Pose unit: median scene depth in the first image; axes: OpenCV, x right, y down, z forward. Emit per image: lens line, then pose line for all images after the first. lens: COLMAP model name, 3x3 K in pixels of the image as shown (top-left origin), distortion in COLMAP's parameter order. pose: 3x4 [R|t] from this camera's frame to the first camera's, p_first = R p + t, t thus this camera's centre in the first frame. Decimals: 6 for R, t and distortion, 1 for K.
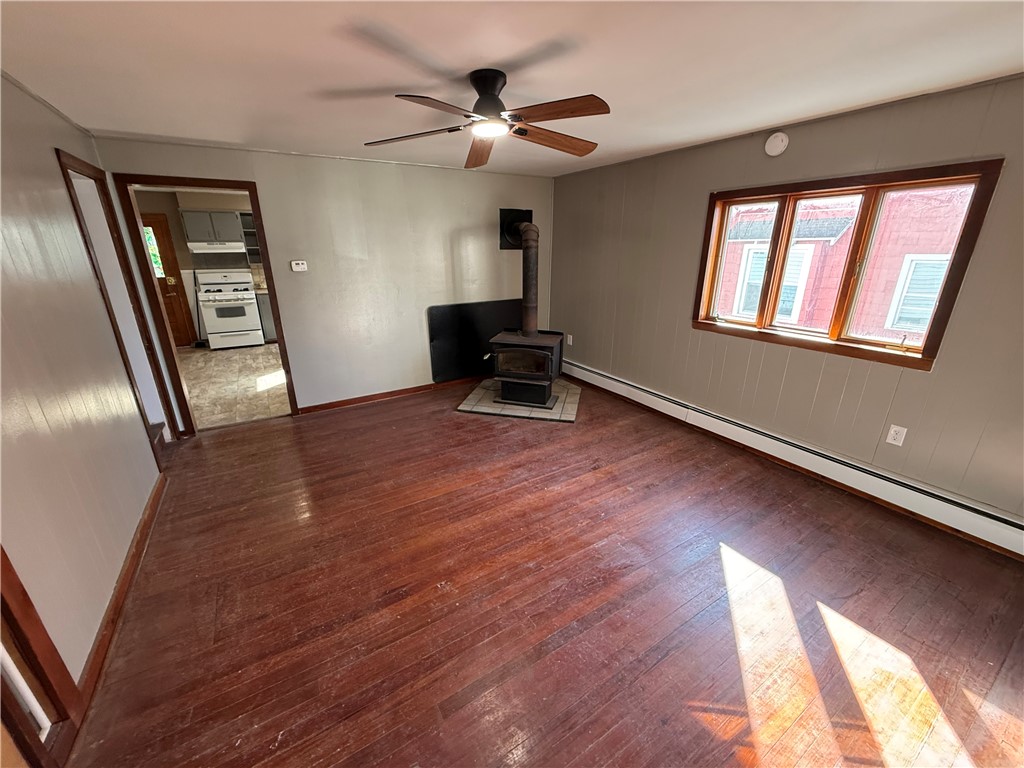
lens RADIAL K [[406.2, 0, 509.2], [0, 406.2, 383.9], [0, 0, 1]] dist [0.001057, -0.000118]
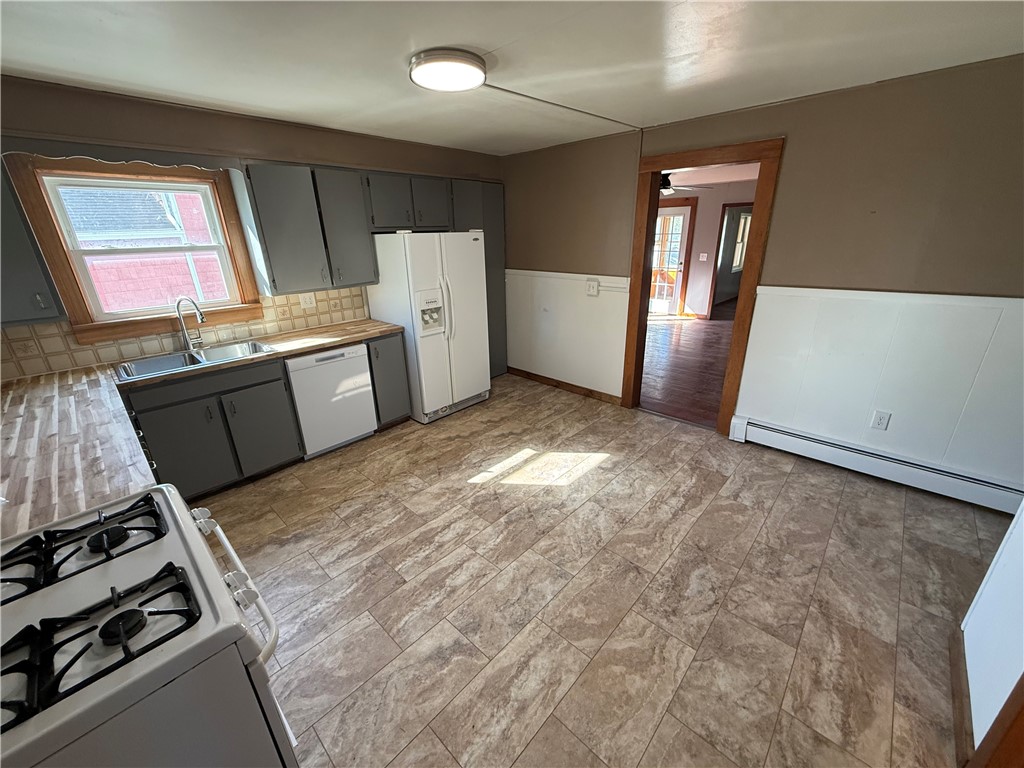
lens RADIAL K [[406.2, 0, 513.1], [0, 406.2, 383.2], [0, 0, 1]] dist [0.001057, -0.000118]
pose [[-0.268389, -0.330425, 0.904868, -1.523146], [0.332487, 0.849833, 0.408945, -0.539895], [-0.904113, 0.410614, -0.118224, 1.567629]]
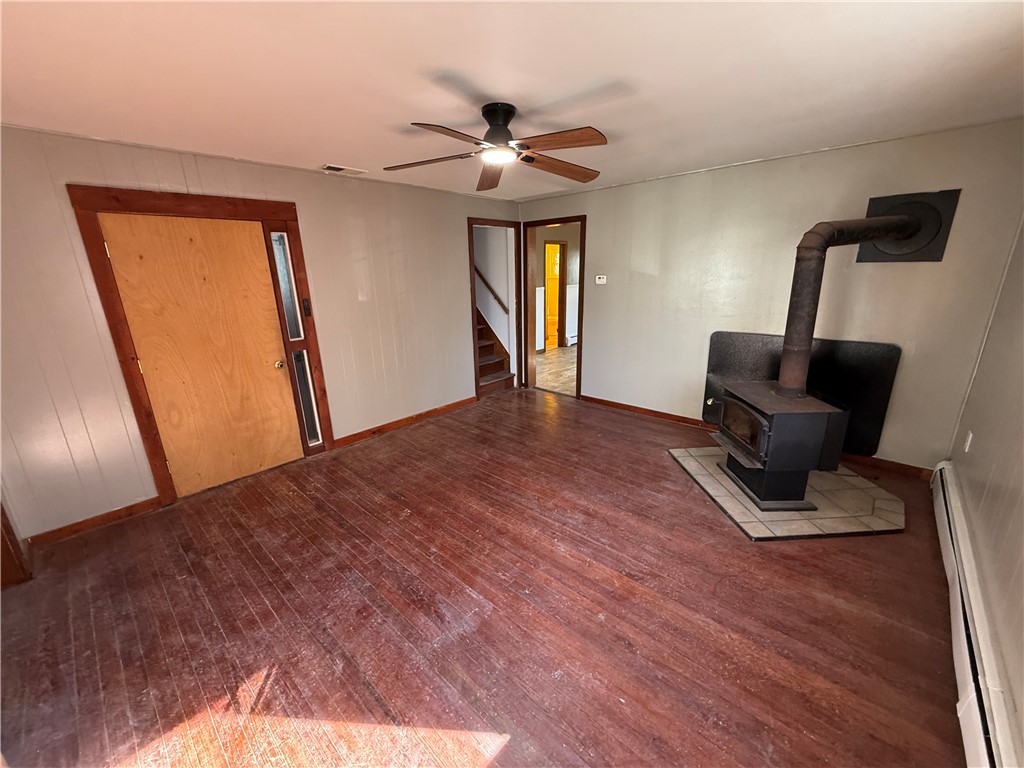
lens RADIAL K [[406.2, 0, 511.1], [0, 406.2, 384.2], [0, 0, 1]] dist [0.001057, -0.000118]
pose [[0.275959, 0.259902, -0.925363, 0.634429], [-0.290582, 0.940256, 0.177429, -0.145827], [0.916193, 0.219930, 0.334995, 0.453104]]
